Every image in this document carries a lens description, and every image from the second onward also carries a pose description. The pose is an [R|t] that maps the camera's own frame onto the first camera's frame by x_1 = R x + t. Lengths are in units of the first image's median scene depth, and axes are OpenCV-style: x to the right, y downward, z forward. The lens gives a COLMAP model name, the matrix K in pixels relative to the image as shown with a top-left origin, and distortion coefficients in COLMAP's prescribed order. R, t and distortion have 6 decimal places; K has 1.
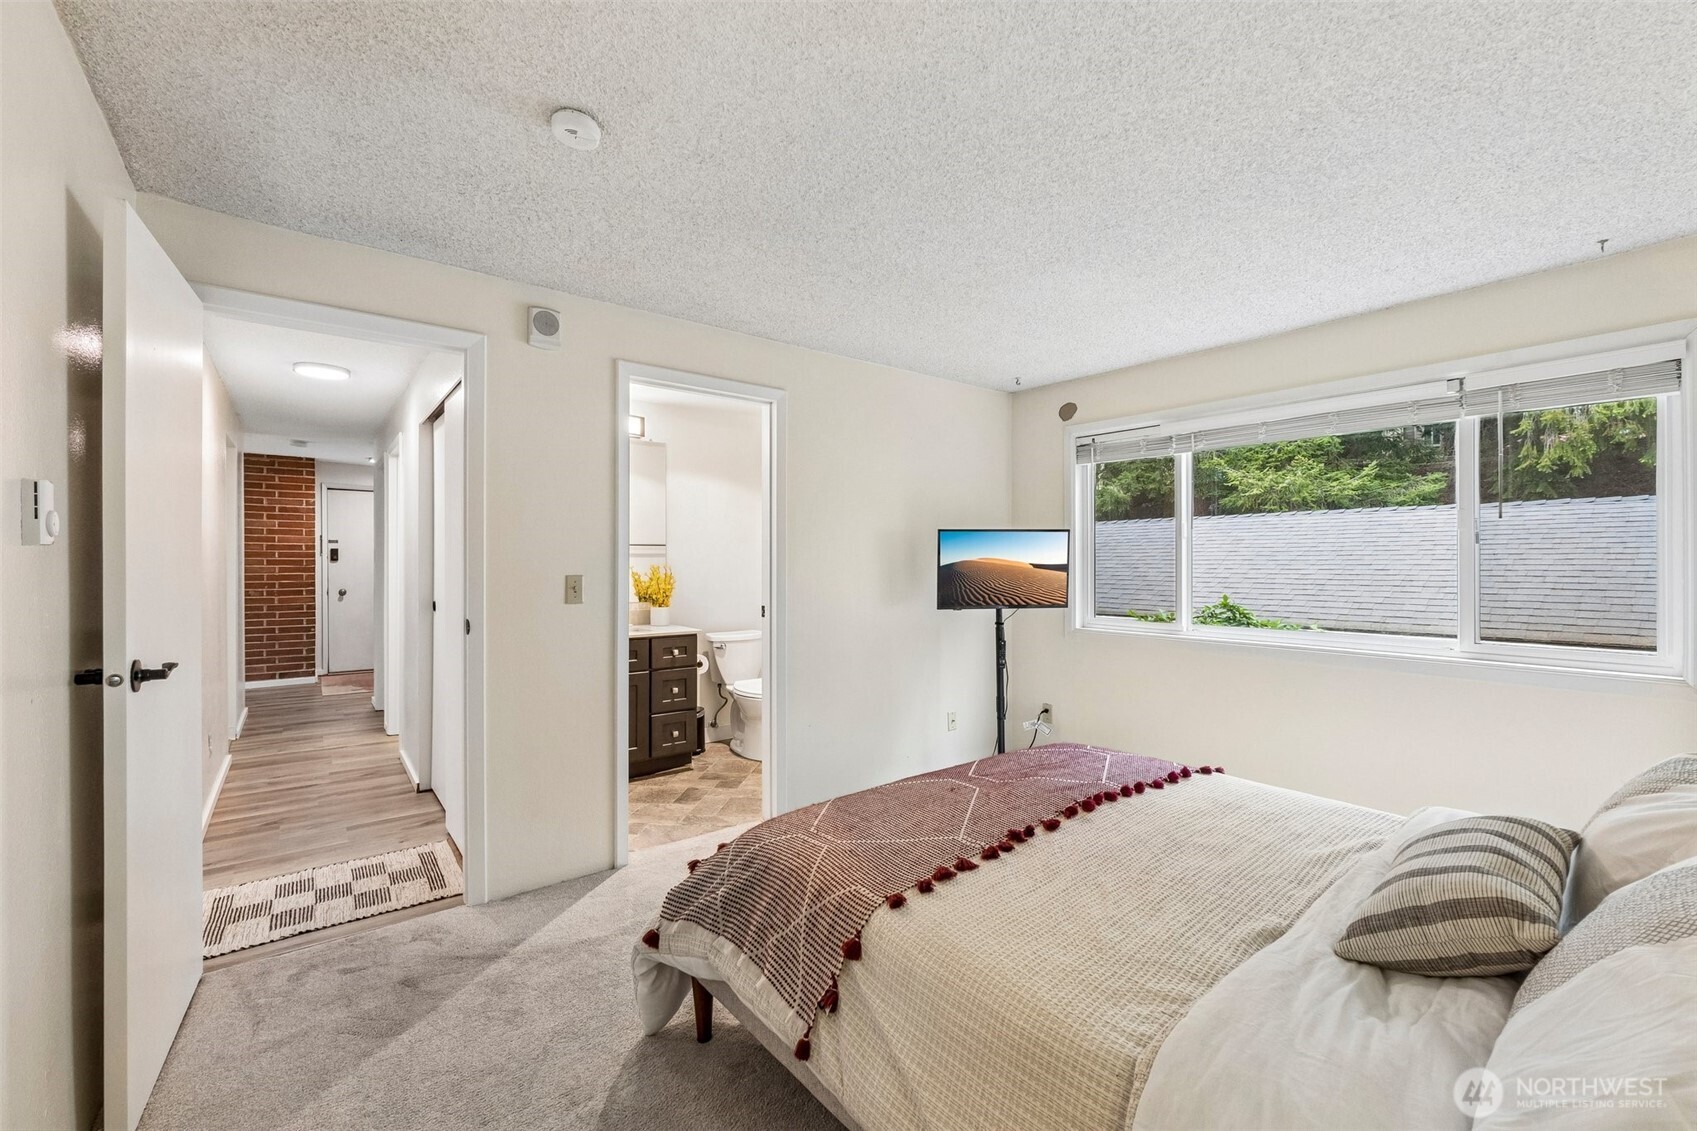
lens RADIAL K [[718.5, 0, 865.6], [0, 718.5, 558.1], [0, 0, 1]] dist [-0.004813, -0.000478]
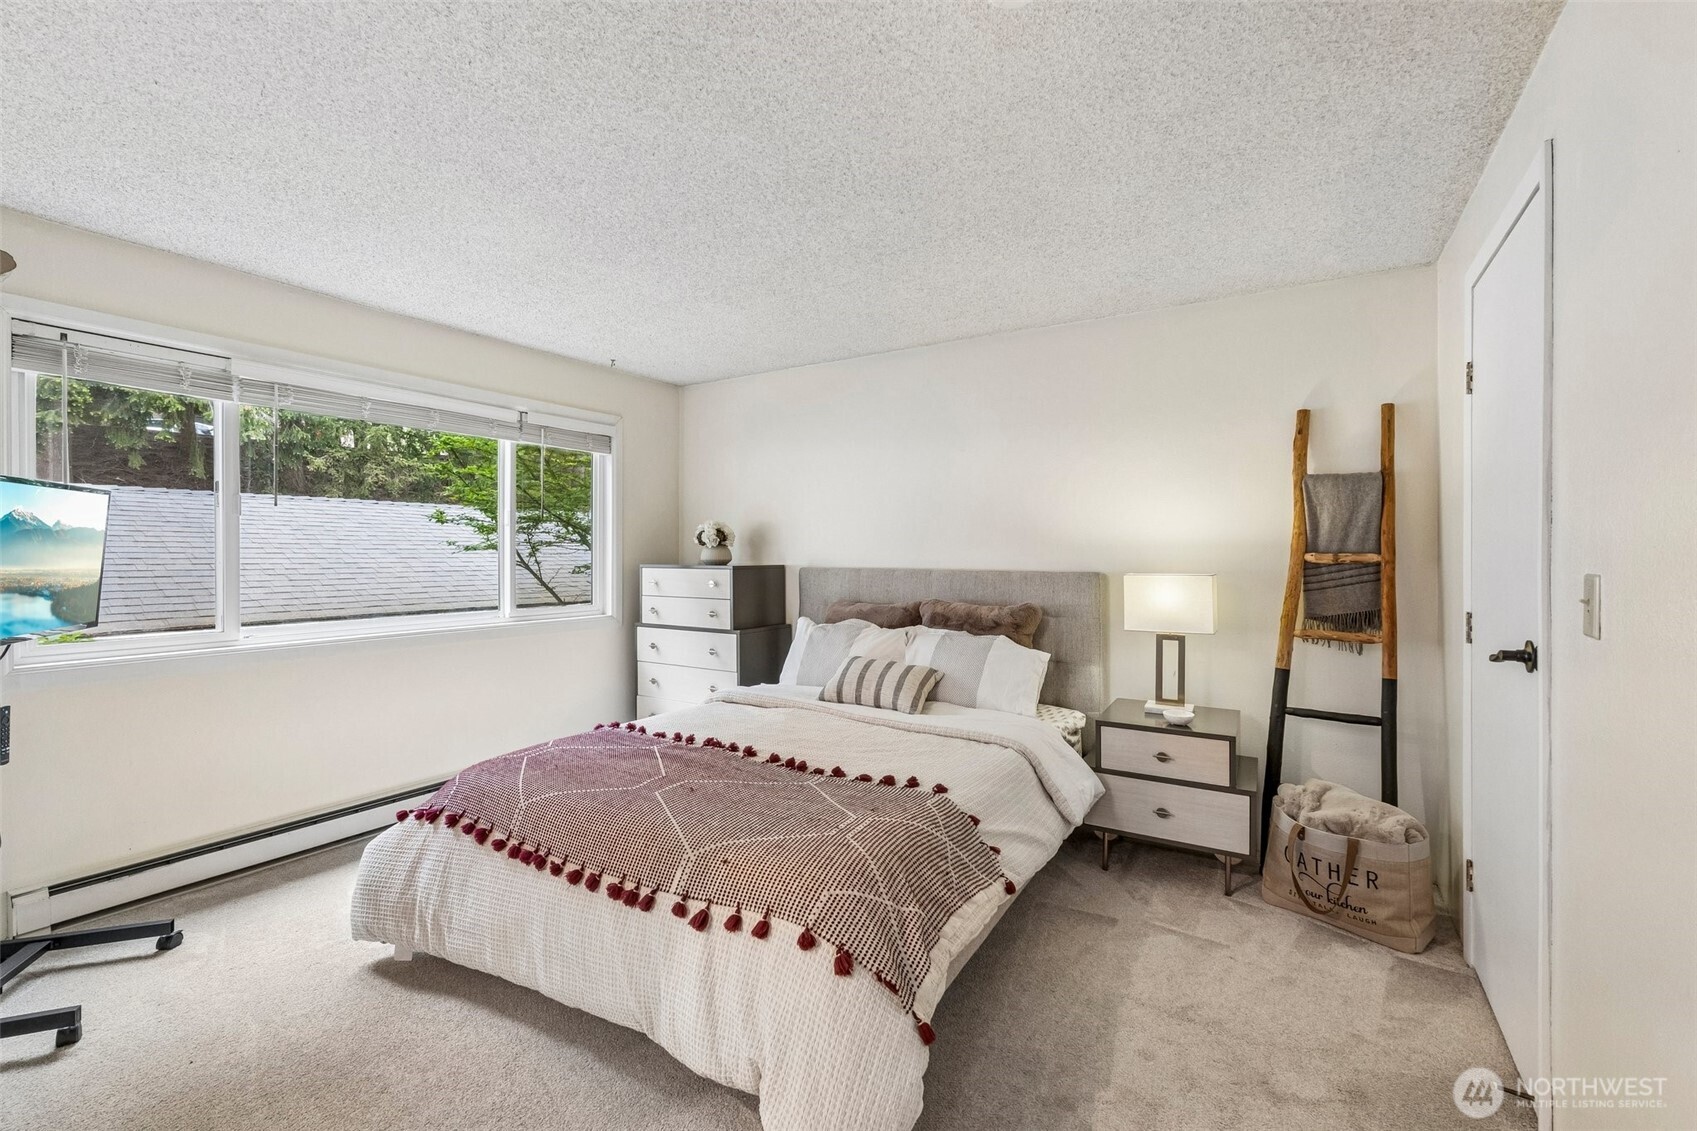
lens RADIAL K [[718.5, 0, 865.6], [0, 718.5, 558.1], [0, 0, 1]] dist [-0.004813, -0.000478]
pose [[-0.349058, -0.008380, 0.937064, -1.020531], [-0.006798, 0.999956, 0.006410, 0.013764], [-0.937077, -0.004133, -0.349099, 1.359653]]
